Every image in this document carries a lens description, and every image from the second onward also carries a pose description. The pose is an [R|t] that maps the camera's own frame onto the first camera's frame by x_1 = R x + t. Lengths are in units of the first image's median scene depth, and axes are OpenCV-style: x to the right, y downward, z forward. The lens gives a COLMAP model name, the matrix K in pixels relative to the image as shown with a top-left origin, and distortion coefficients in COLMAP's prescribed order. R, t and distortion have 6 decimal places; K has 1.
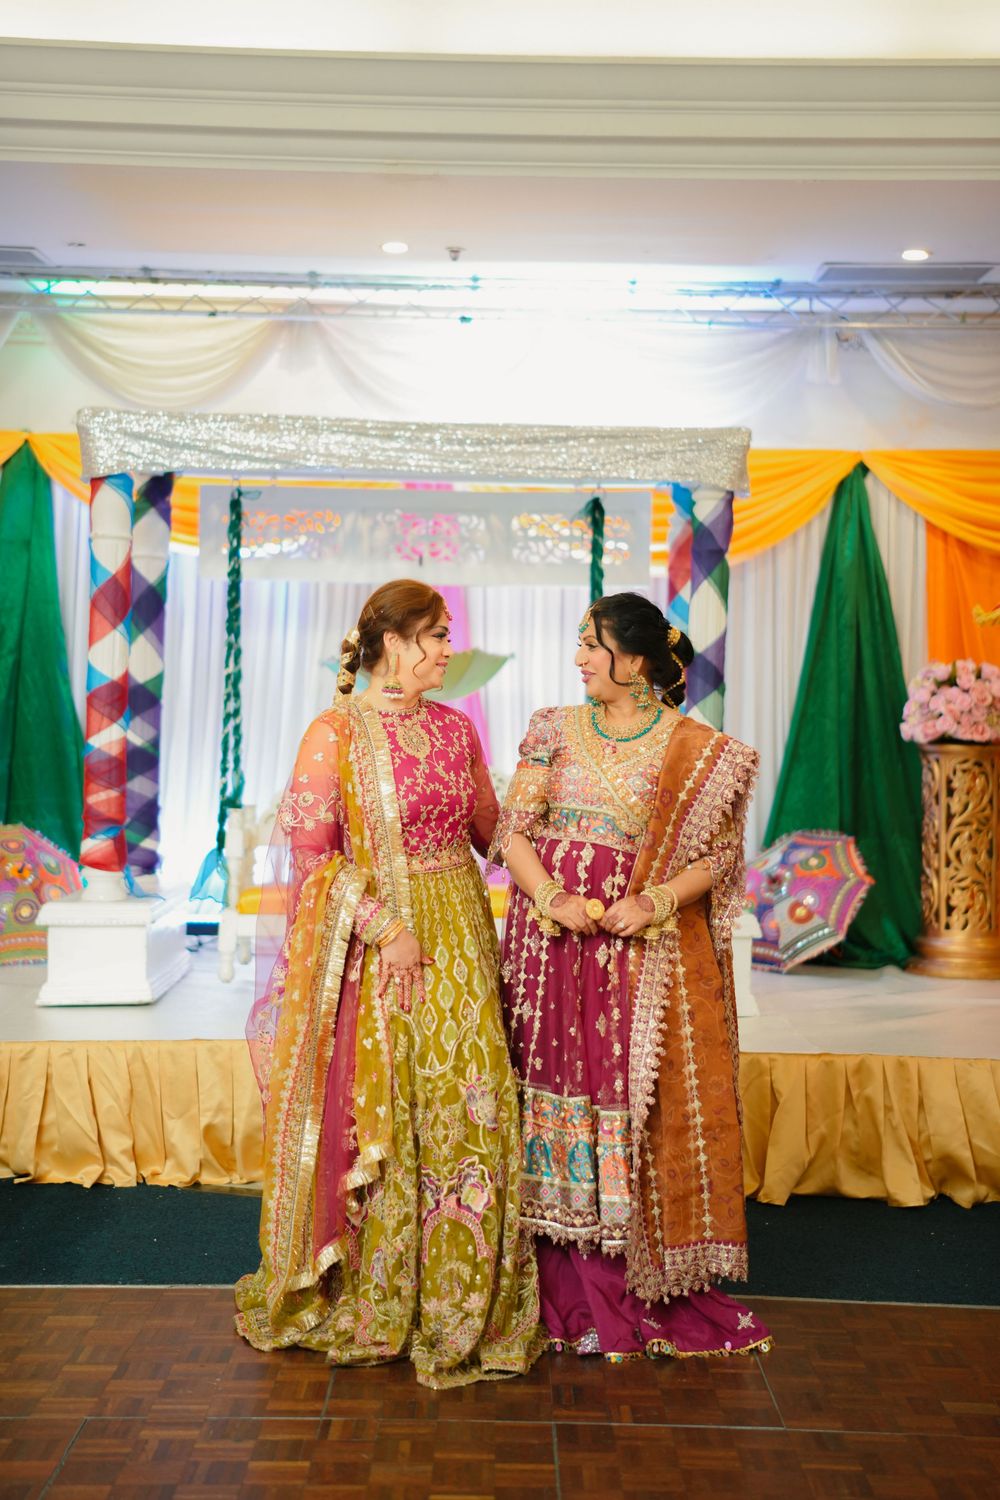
lens RADIAL K [[2044.3, 0, 501.7], [0, 2044.3, 743.5], [0, 0, 1]] dist [0.174746, 0.036054]
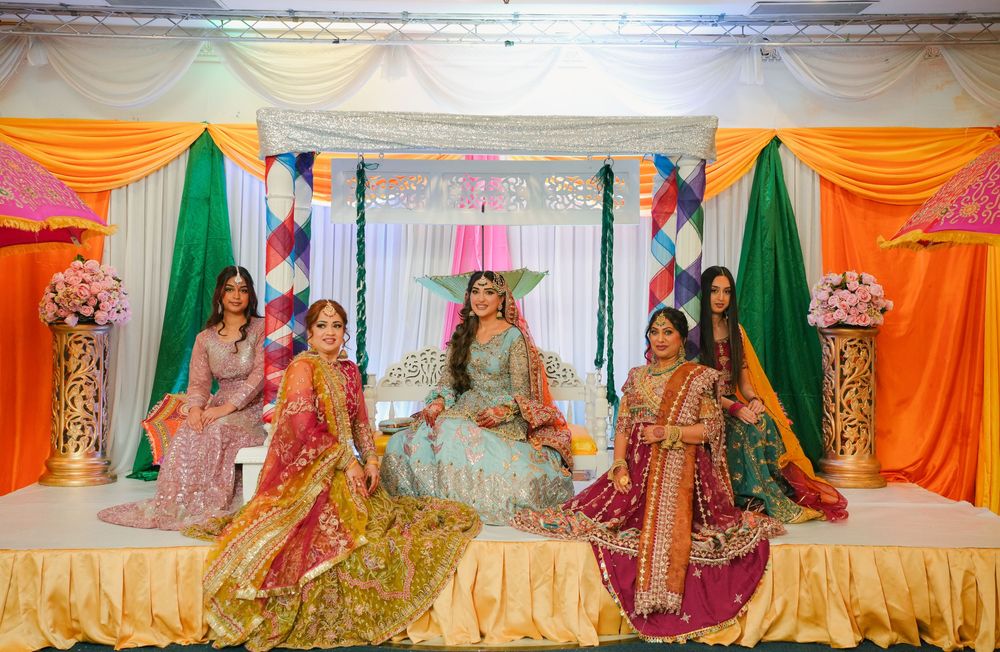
lens RADIAL K [[1381.4, 0, 500.7], [0, 1381.4, 330.6], [0, 0, 1]] dist [0.190655, -0.056817]
pose [[0.999623, -0.014558, 0.023286, -0.050988], [0.014414, 0.999876, 0.006329, -0.008134], [-0.023375, -0.005991, 0.999709, 0.009209]]
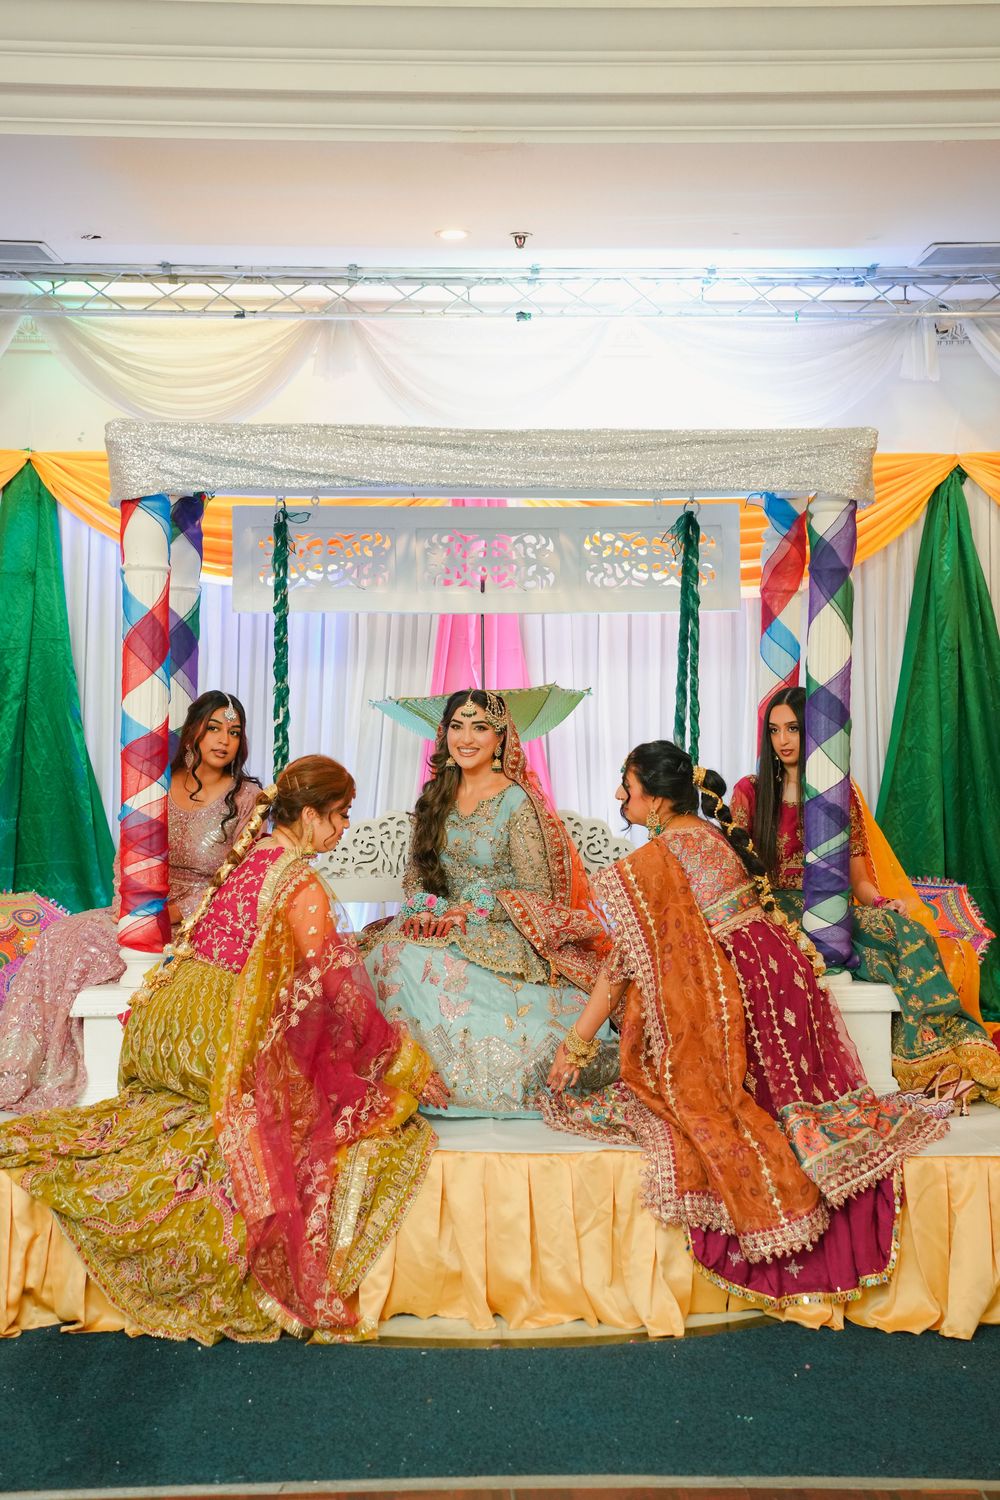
lens RADIAL K [[2044.3, 0, 501.7], [0, 2044.3, 743.5], [0, 0, 1]] dist [0.174746, 0.036054]
pose [[0.999416, -0.021330, 0.026699, -0.056301], [0.021545, 0.999738, -0.007793, -0.013937], [-0.026526, 0.008364, 0.999613, 0.110722]]
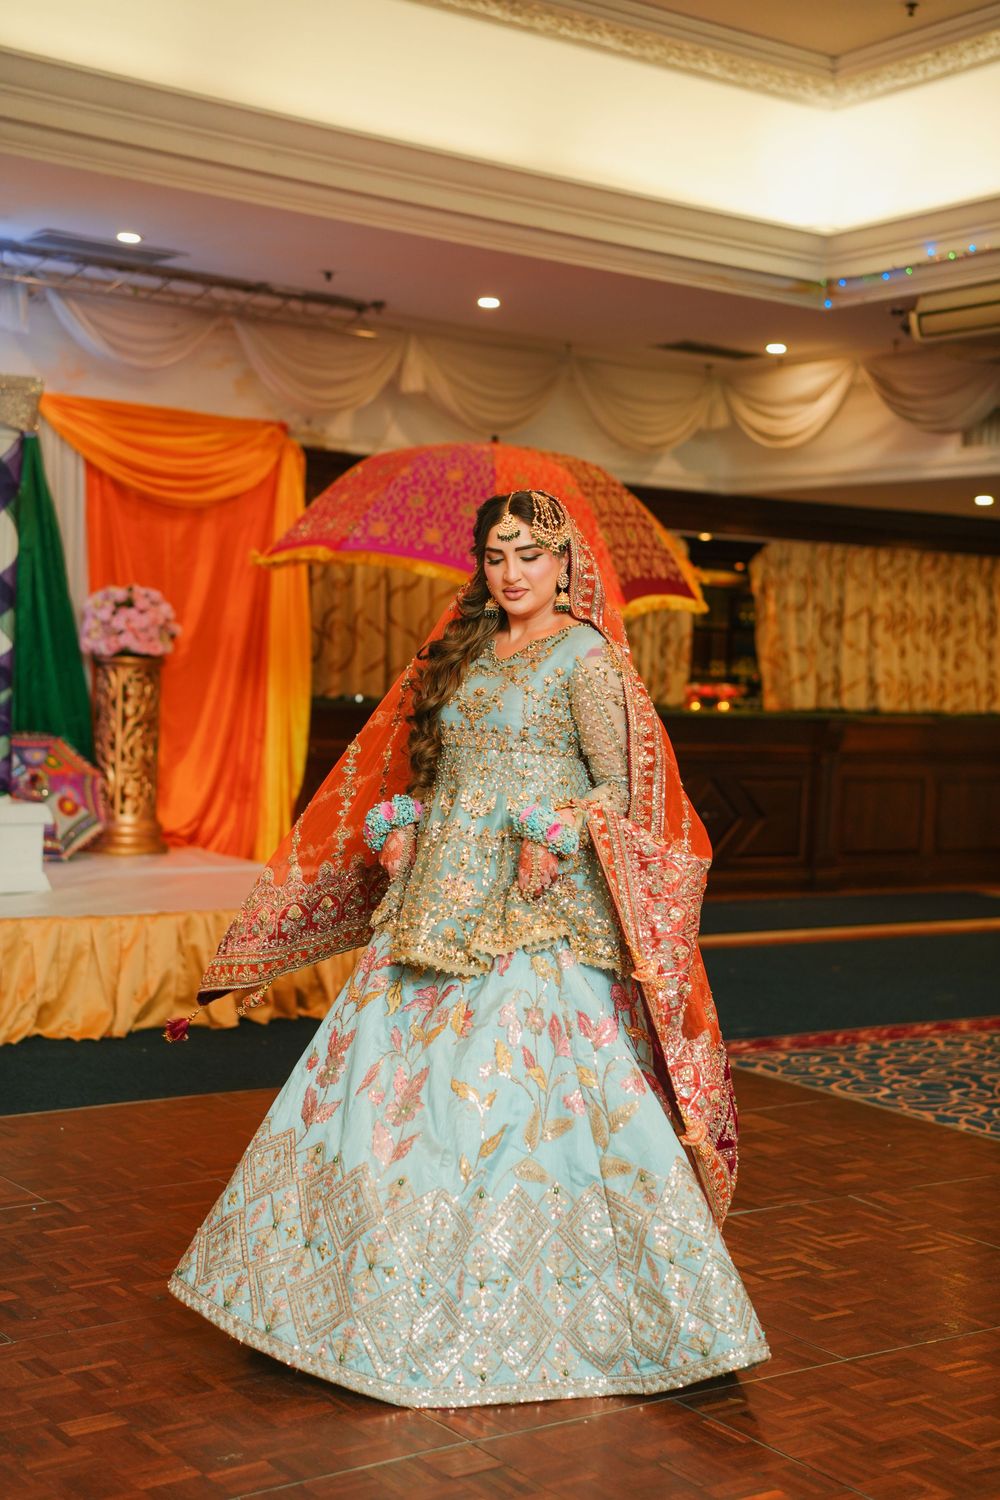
lens RADIAL K [[2044.3, 0, 501.7], [0, 2044.3, 743.5], [0, 0, 1]] dist [0.174746, 0.036054]
pose [[0.815139, -0.009404, 0.579189, -0.295589], [-0.018976, 0.998898, 0.042926, -0.004732], [-0.578955, -0.045981, 0.814062, -0.081289]]
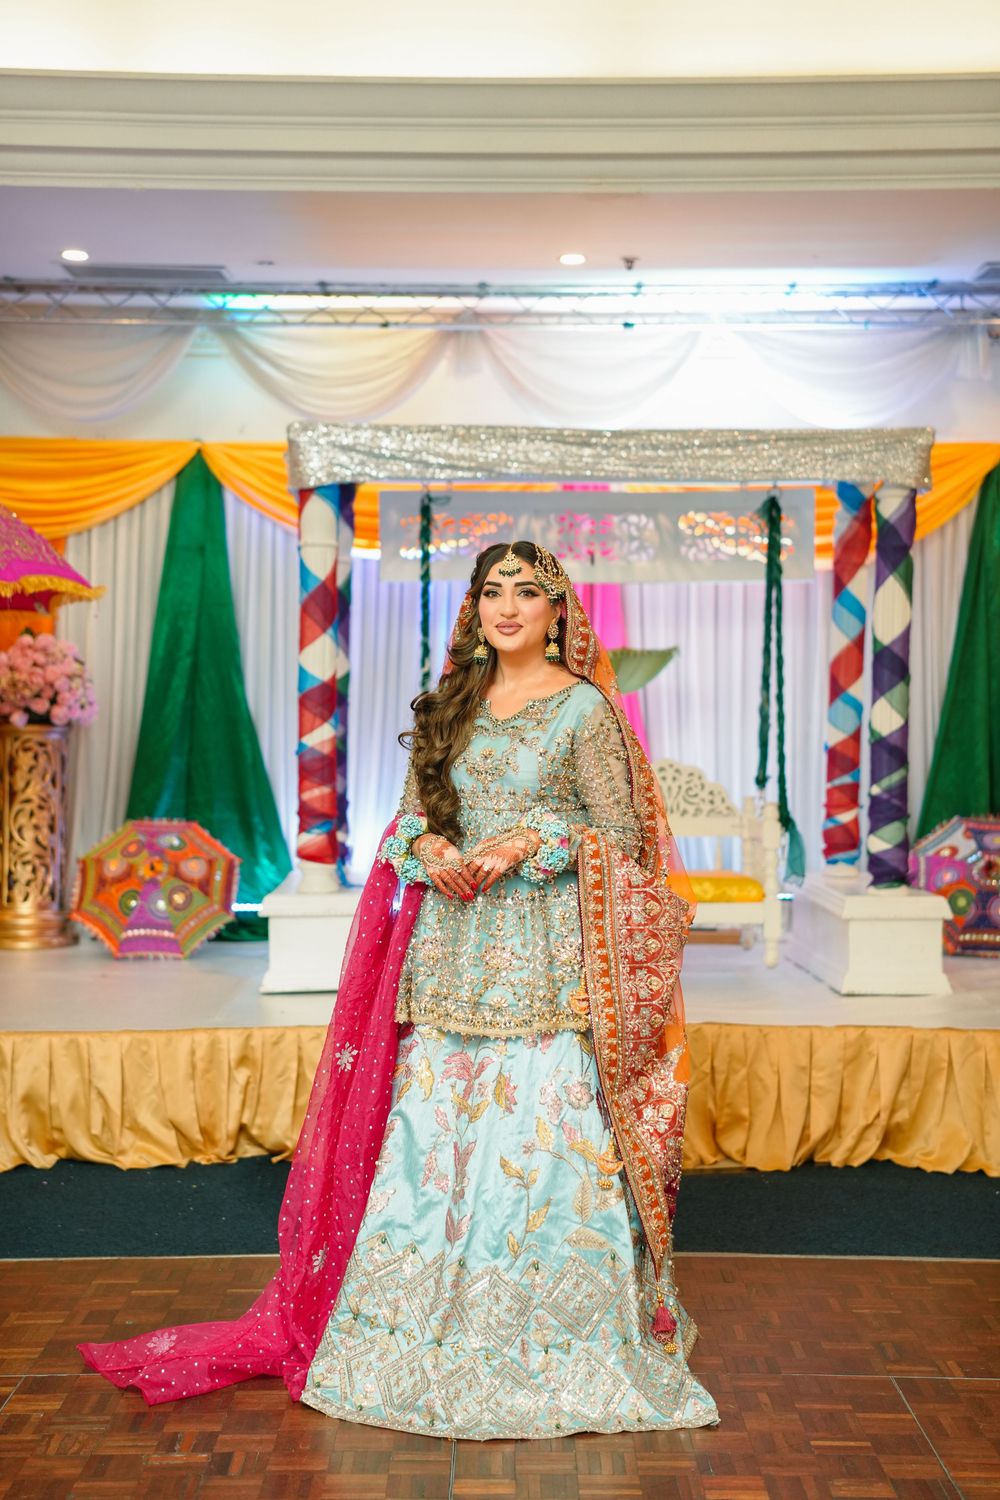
lens RADIAL K [[2044.3, 0, 501.7], [0, 2044.3, 743.5], [0, 0, 1]] dist [0.174746, 0.036054]
pose [[0.999858, -0.016852, -0.000539, -0.086218], [0.016856, 0.999809, 0.009850, -0.007128], [0.000373, -0.009858, 0.999951, -0.037389]]
